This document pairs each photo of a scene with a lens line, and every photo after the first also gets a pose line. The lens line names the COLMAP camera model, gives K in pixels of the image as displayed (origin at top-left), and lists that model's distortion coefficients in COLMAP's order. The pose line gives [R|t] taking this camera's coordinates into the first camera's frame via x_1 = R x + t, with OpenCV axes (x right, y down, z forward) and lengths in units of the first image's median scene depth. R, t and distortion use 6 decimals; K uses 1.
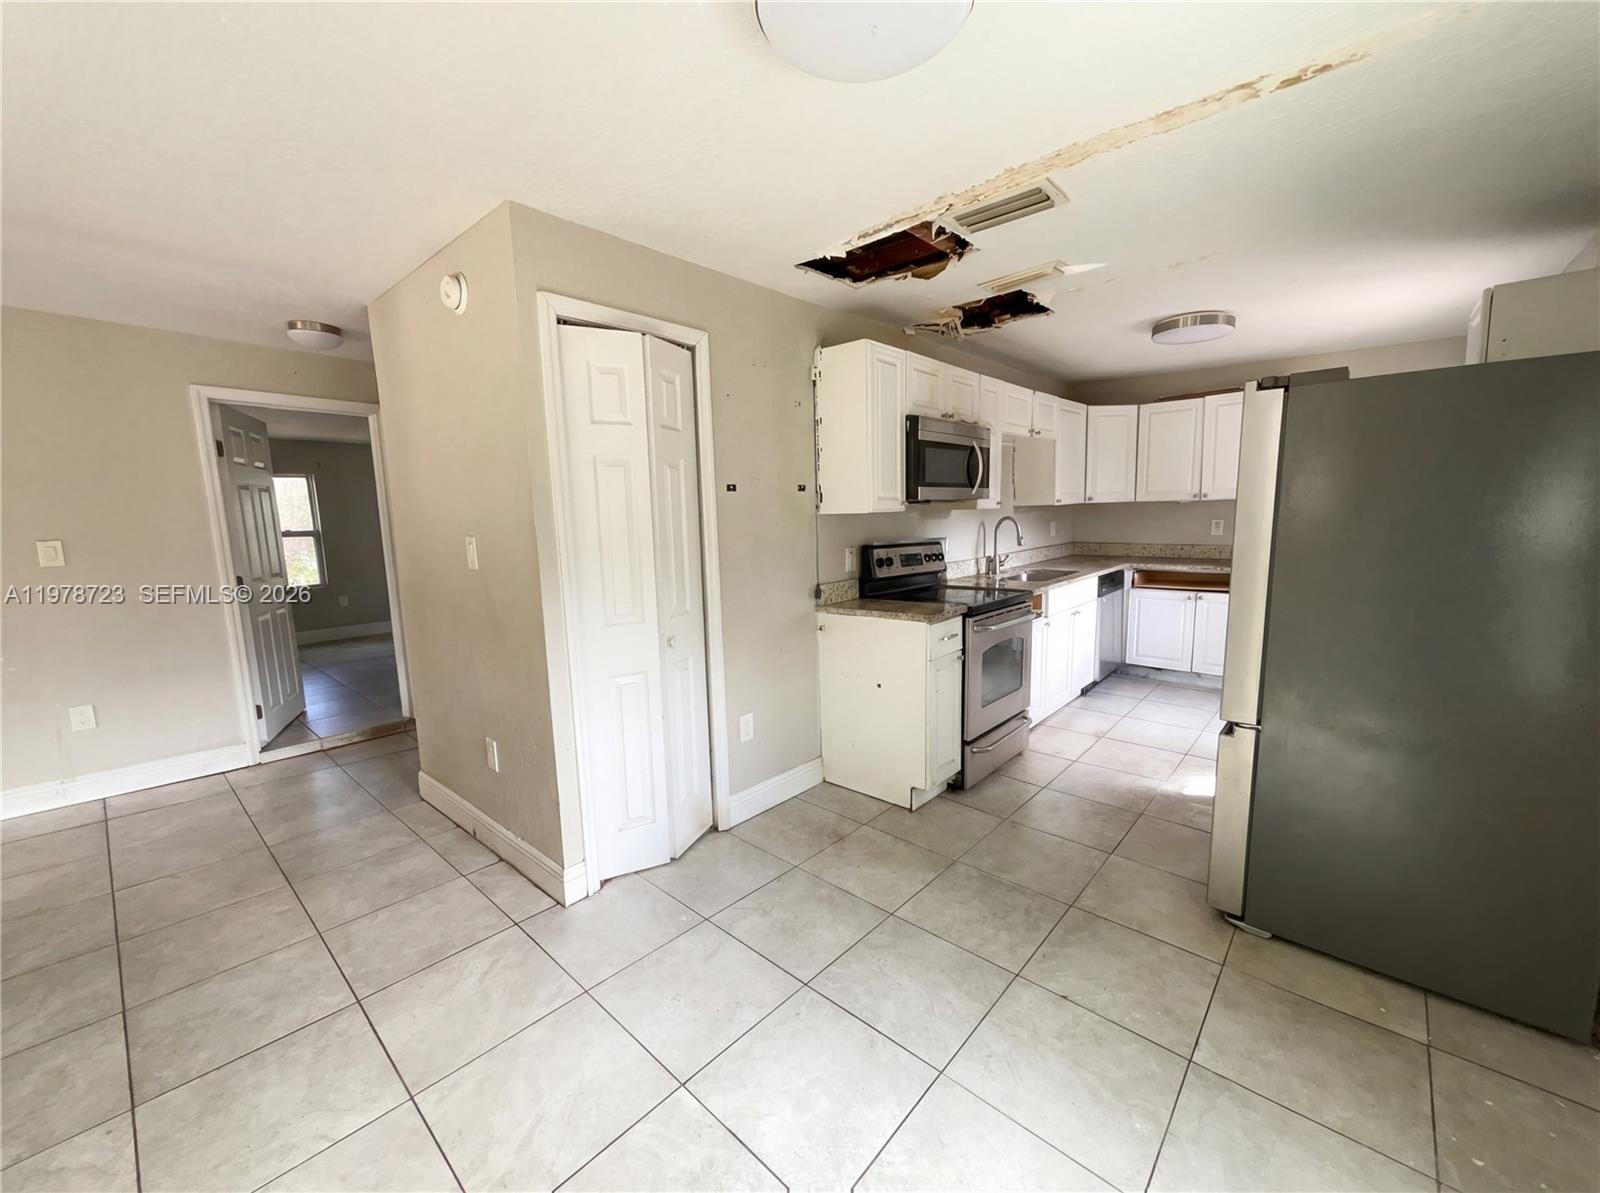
lens RADIAL K [[640.4, 0, 799.1], [0, 640.4, 599.4], [0, 0, 1]] dist [0.000328, 0.000222]
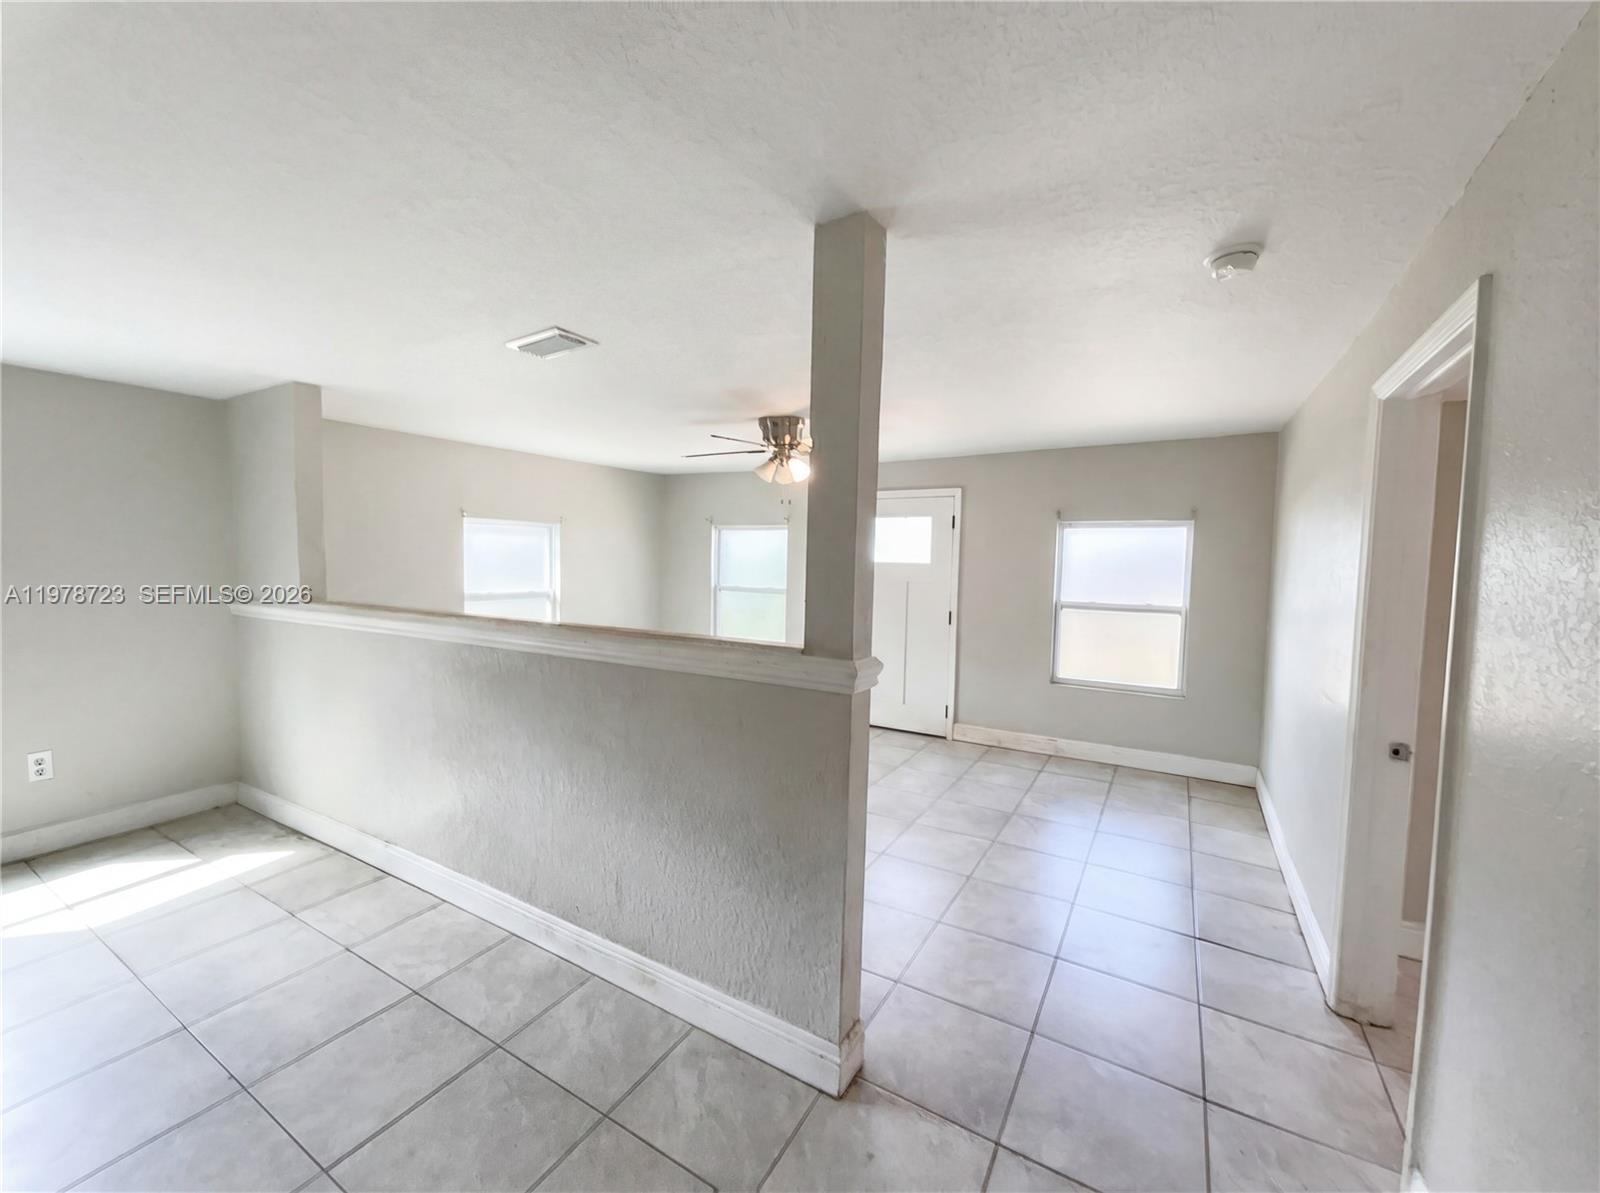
lens RADIAL K [[640.4, 0, 799.1], [0, 640.4, 599.4], [0, 0, 1]] dist [0.000328, 0.000222]
pose [[-0.980773, 0.023212, -0.193765, -0.765720], [-0.018675, 0.977181, 0.211586, -0.188841], [0.194255, 0.211136, -0.957959, 1.107356]]
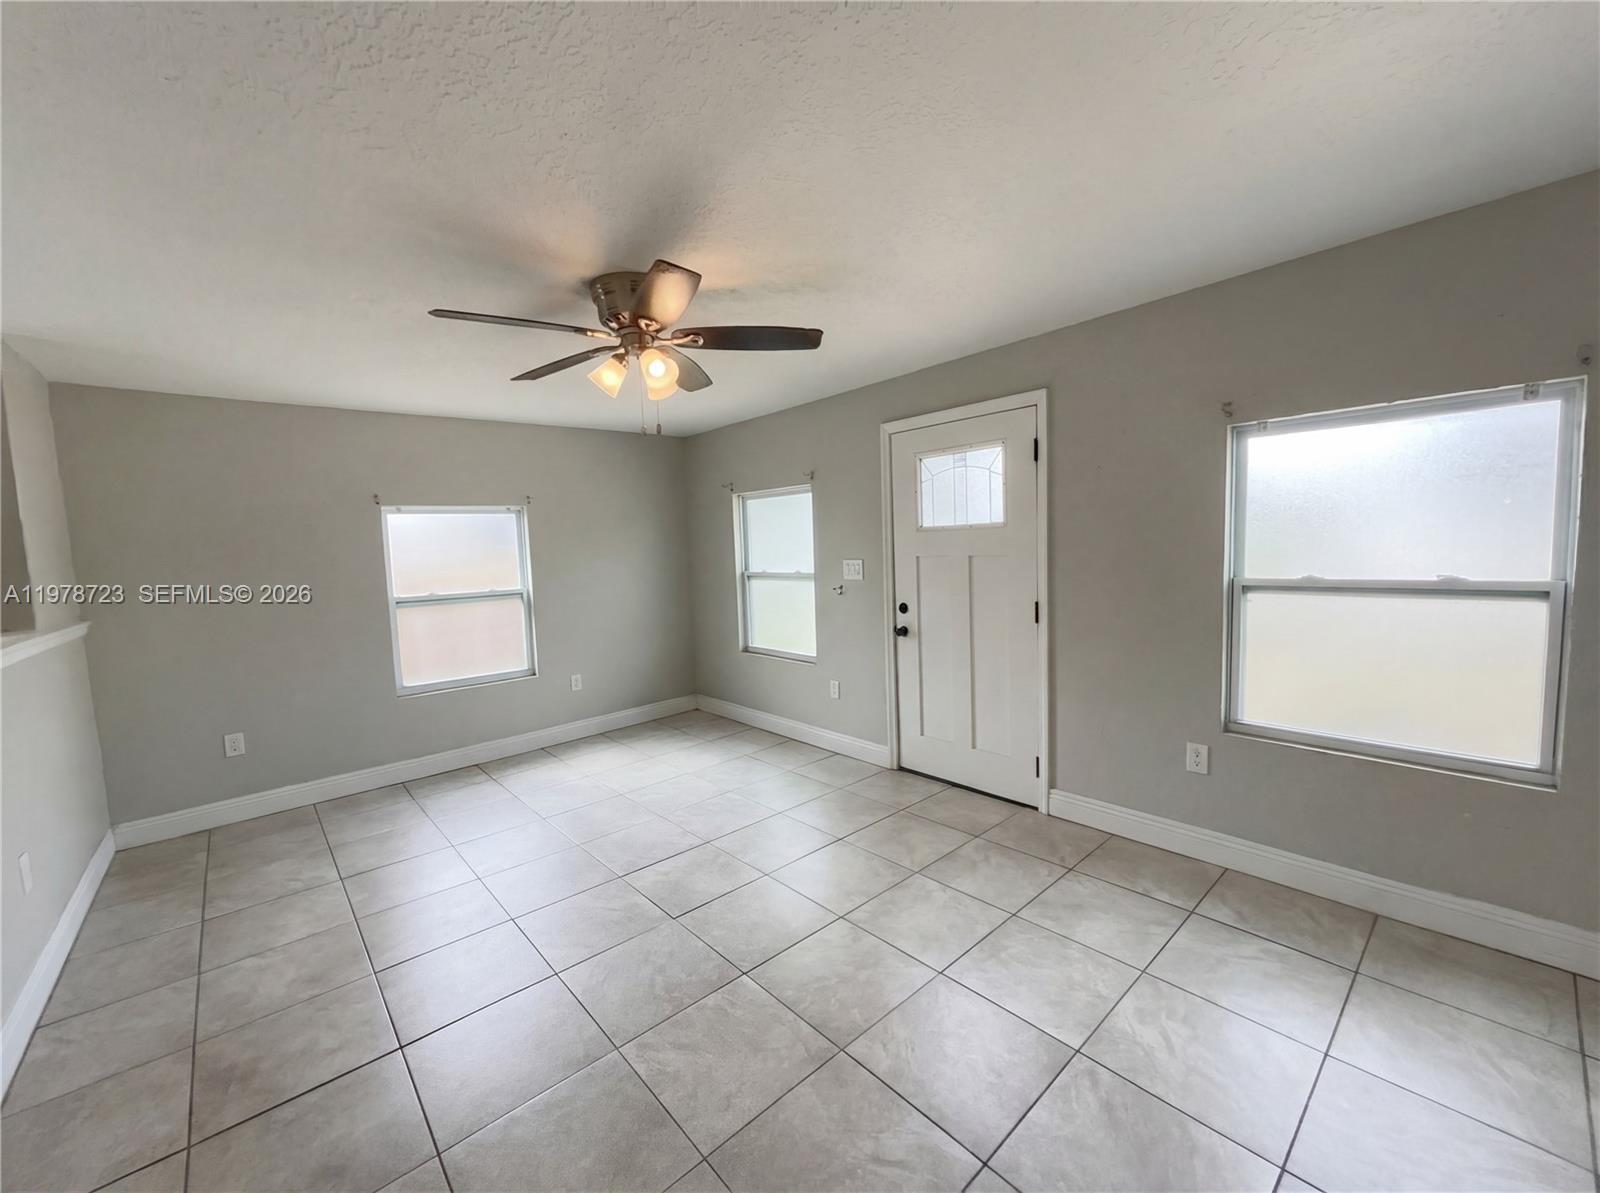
lens RADIAL K [[640.4, 0, 799.1], [0, 640.4, 599.4], [0, 0, 1]] dist [0.000328, 0.000222]
pose [[-0.990832, 0.056968, 0.122498, -1.231281], [0.083602, 0.970826, 0.224739, -0.068683], [-0.106121, 0.232919, -0.966689, 0.589527]]
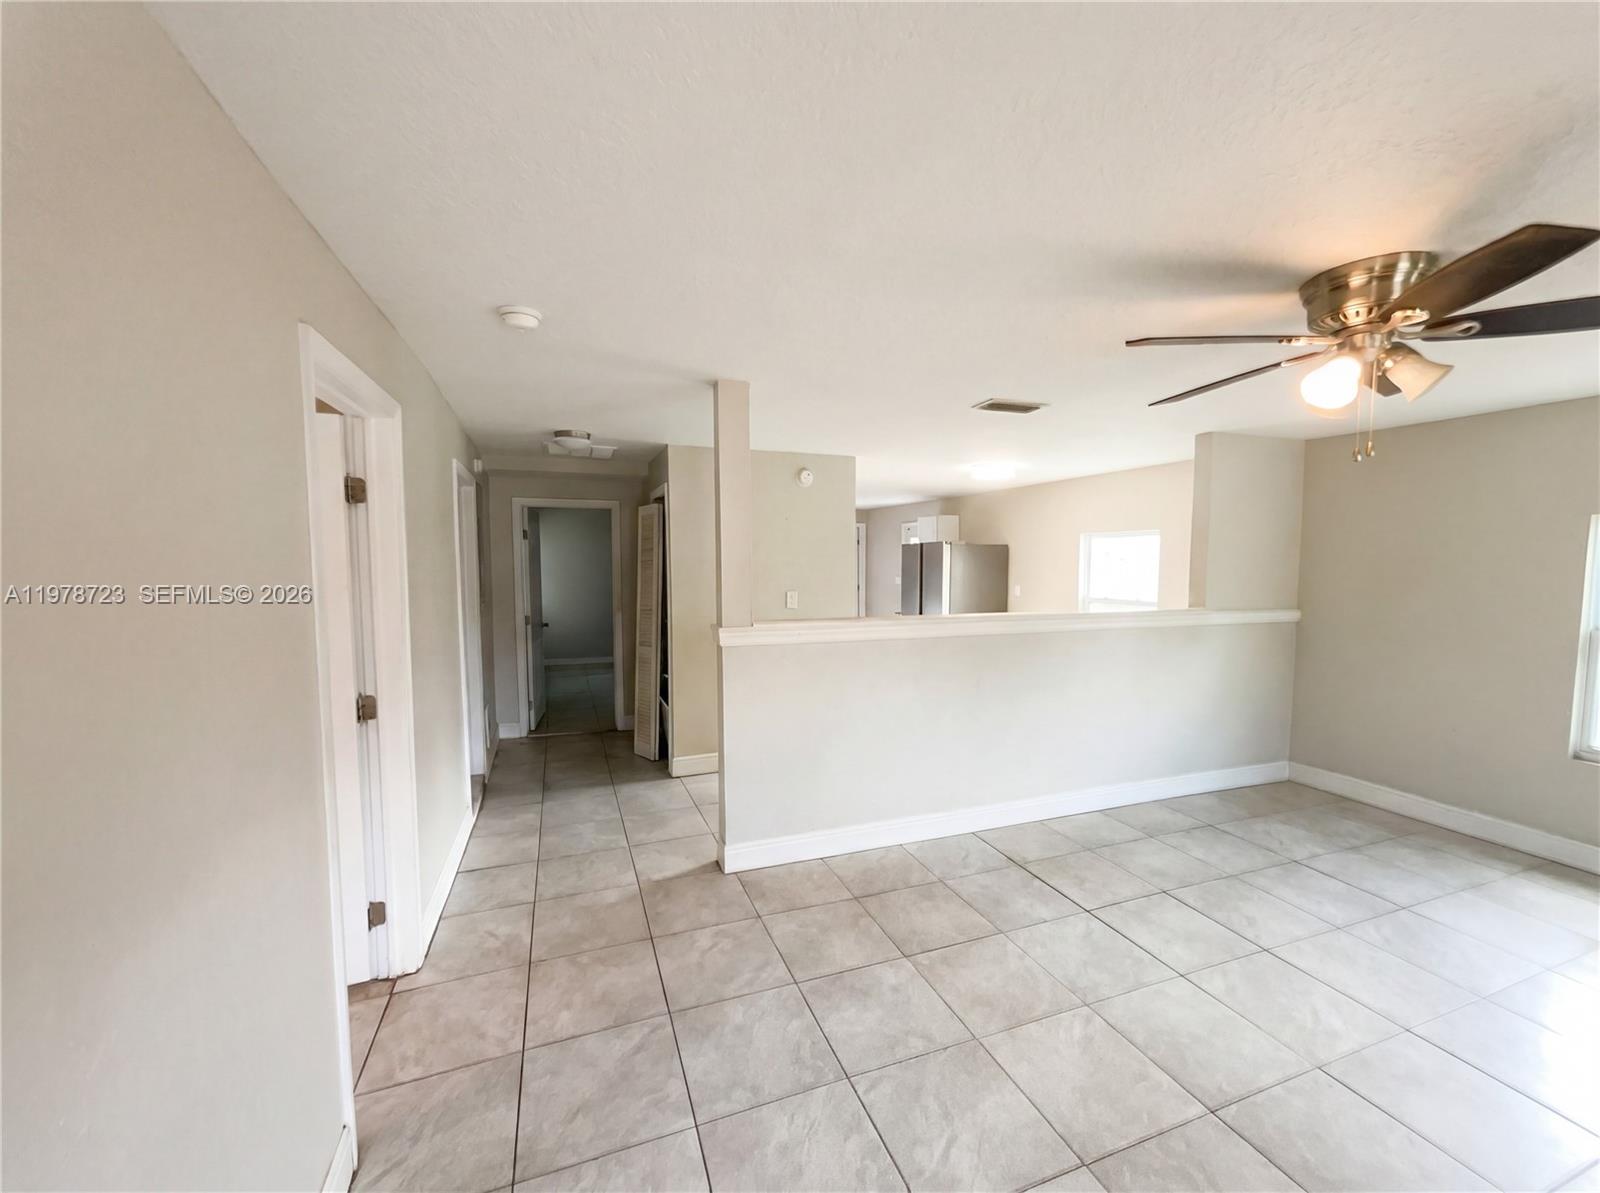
lens RADIAL K [[640.4, 0, 799.1], [0, 640.4, 599.4], [0, 0, 1]] dist [0.000328, 0.000222]
pose [[0.461468, -0.030716, 0.886625, -1.721075], [0.115547, 0.992969, -0.025740, -0.016046], [-0.879600, 0.114325, 0.461772, 0.050071]]
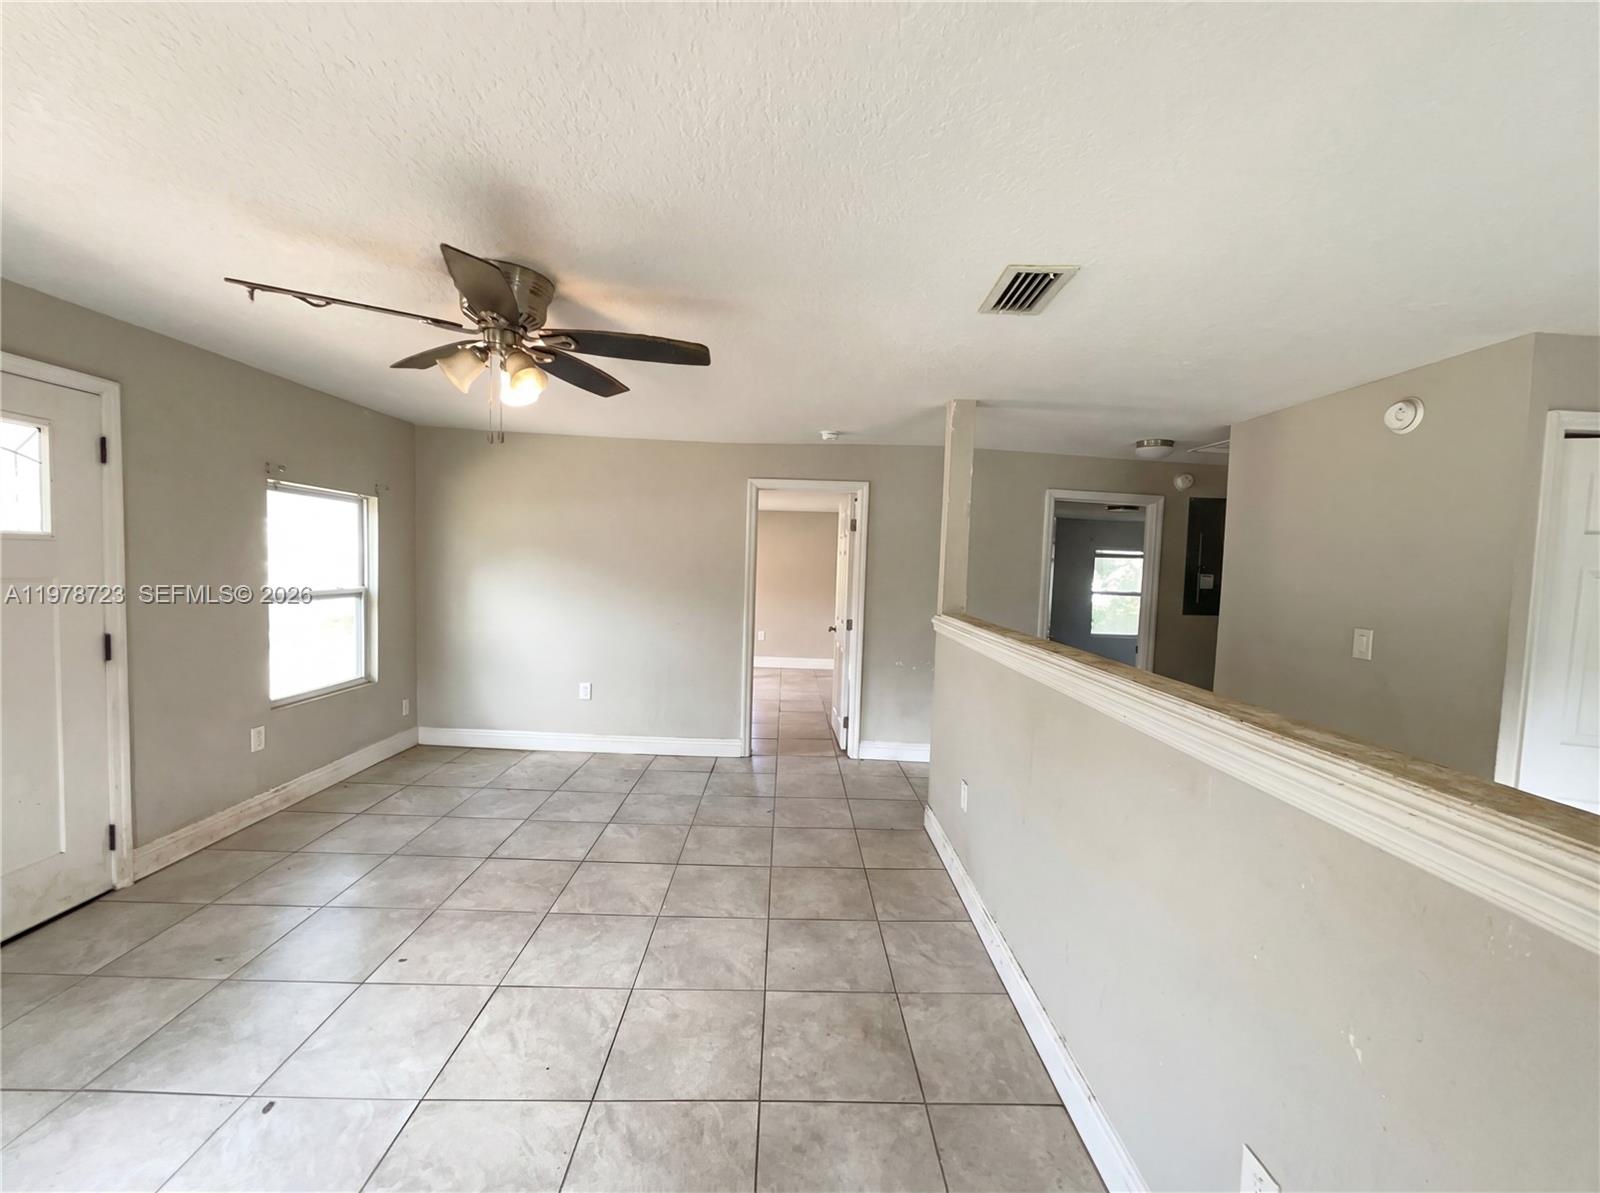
lens RADIAL K [[640.4, 0, 799.1], [0, 640.4, 599.4], [0, 0, 1]] dist [0.000328, 0.000222]
pose [[0.680586, 0.092217, -0.726841, -0.288827], [-0.159245, 0.986950, -0.023893, 0.024608], [0.715153, 0.132007, 0.686390, -0.345104]]
